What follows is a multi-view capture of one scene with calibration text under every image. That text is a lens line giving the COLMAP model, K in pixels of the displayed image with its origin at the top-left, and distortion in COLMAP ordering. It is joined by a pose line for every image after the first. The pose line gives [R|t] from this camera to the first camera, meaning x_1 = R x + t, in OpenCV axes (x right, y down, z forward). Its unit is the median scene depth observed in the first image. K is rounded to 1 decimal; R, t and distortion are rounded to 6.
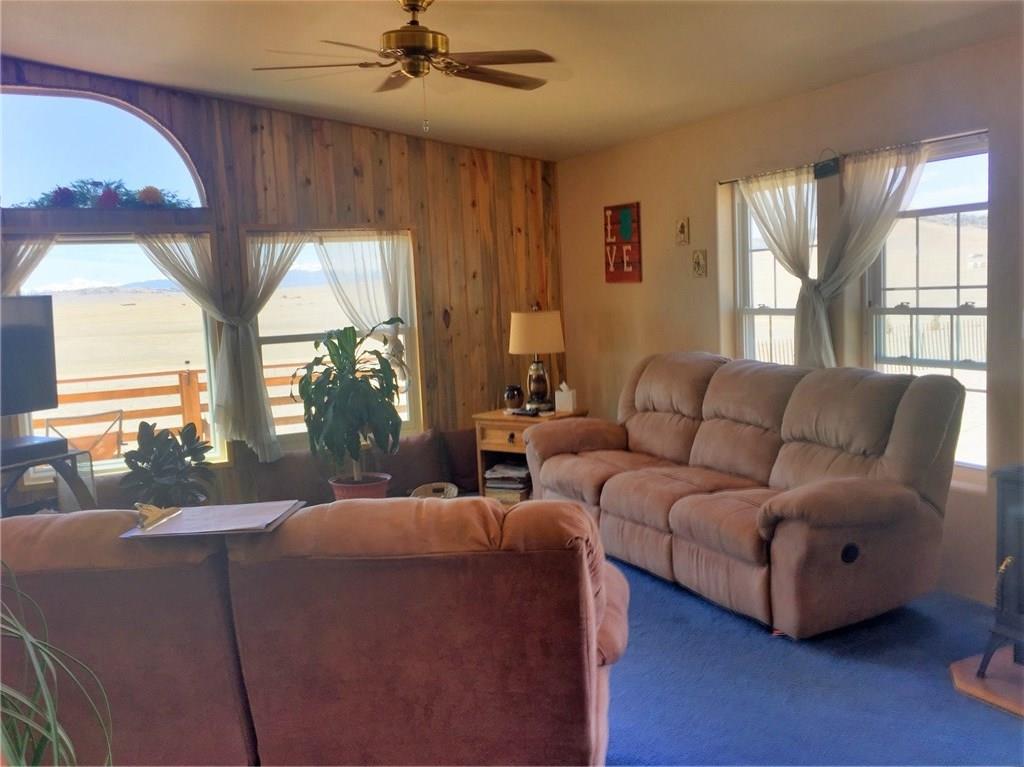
lens RADIAL K [[937.0, 0, 506.1], [0, 937.0, 378.5], [0, 0, 1]] dist [0.087865, -0.116171]
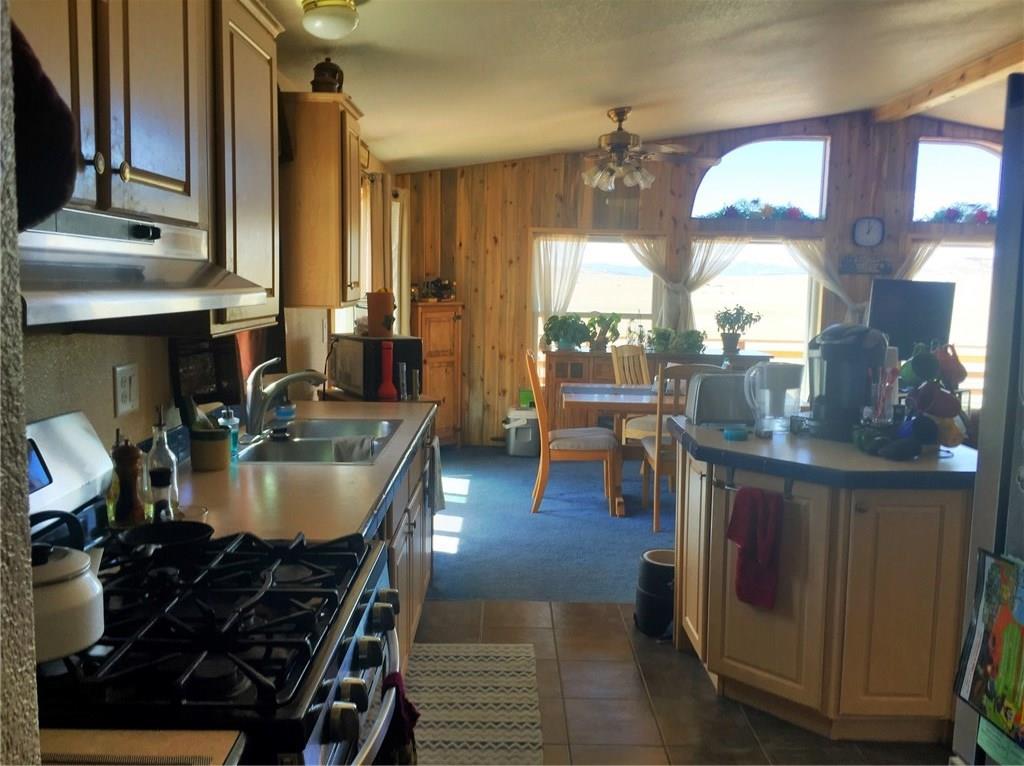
lens RADIAL K [[937.0, 0, 506.1], [0, 937.0, 378.0], [0, 0, 1]] dist [0.087865, -0.116171]
pose [[0.898452, 0.109634, -0.425163, -0.479279], [-0.105684, 0.993854, 0.032947, 0.088873], [0.426162, 0.015332, 0.904517, -0.650614]]
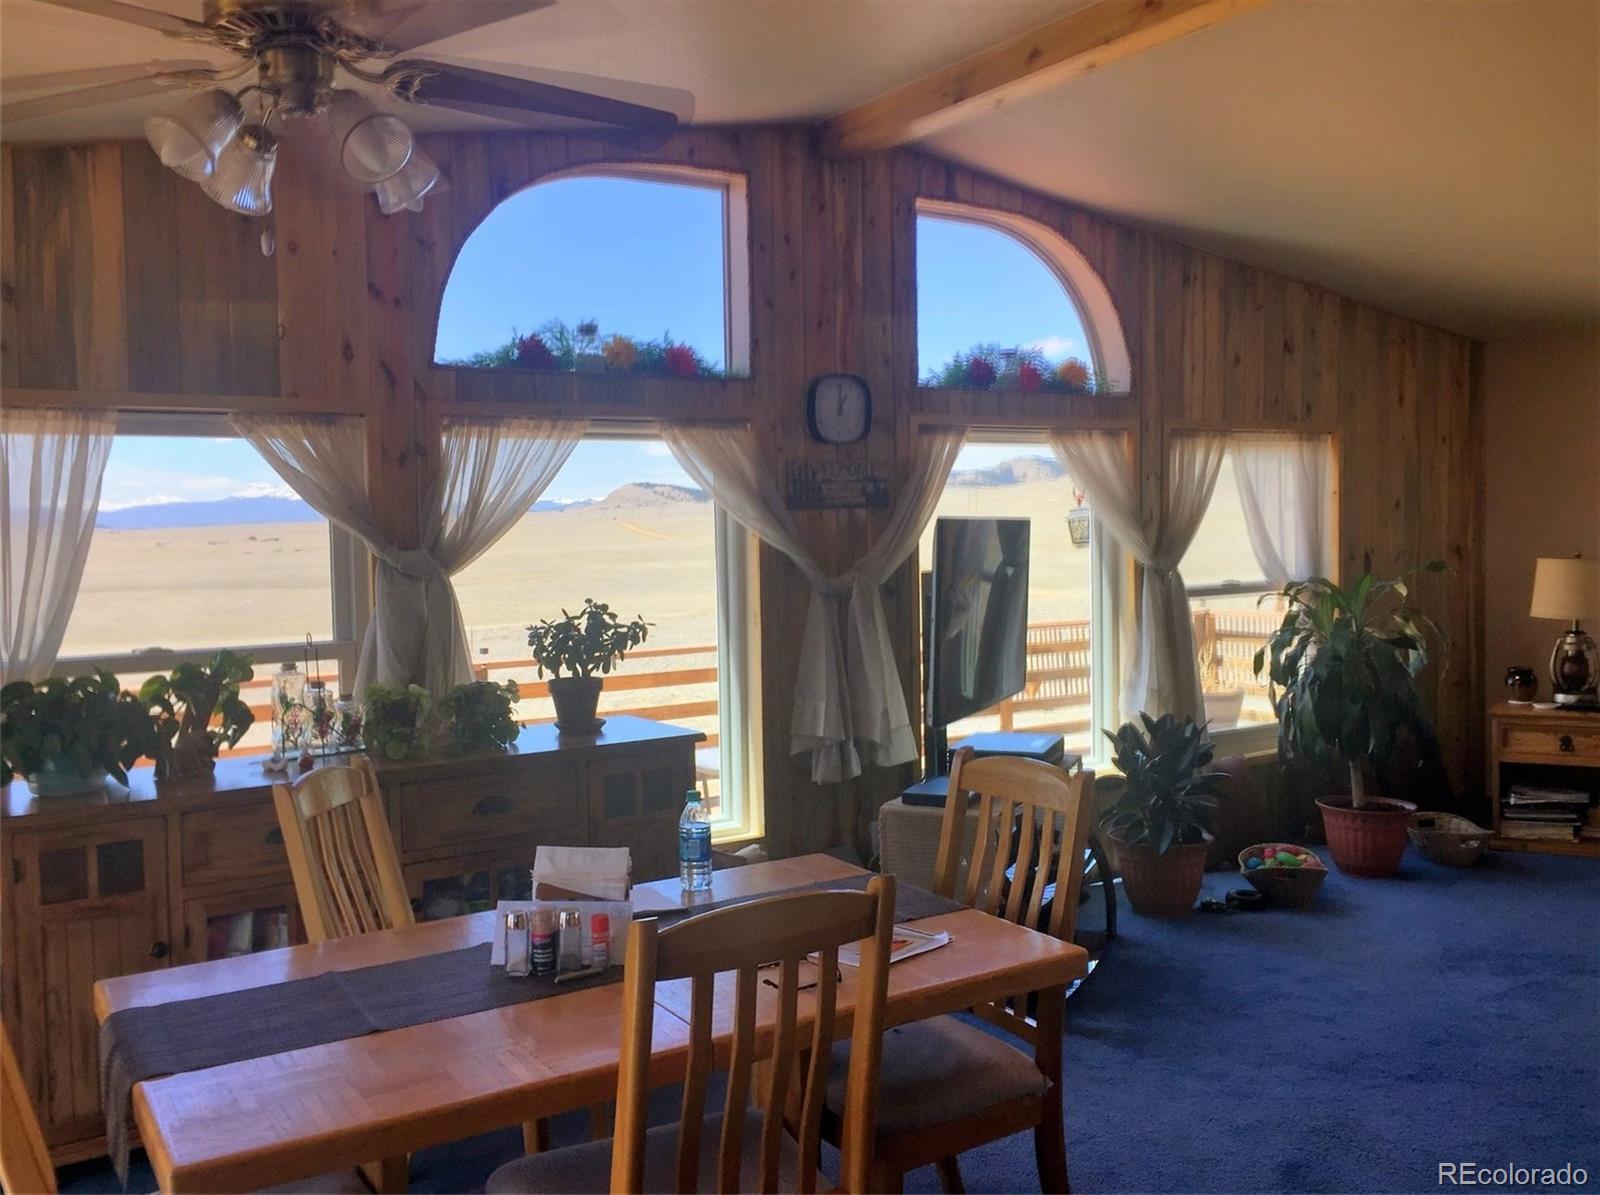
lens RADIAL K [[1440.7, 0, 800.2], [0, 1440.7, 592.6], [0, 0, 1]] dist [0.040470, -0.008279]
pose [[0.992713, 0.018060, 0.119141, -0.781587], [-0.011682, 0.998472, -0.054013, 0.020806], [-0.119935, 0.052227, 0.991407, 0.027200]]
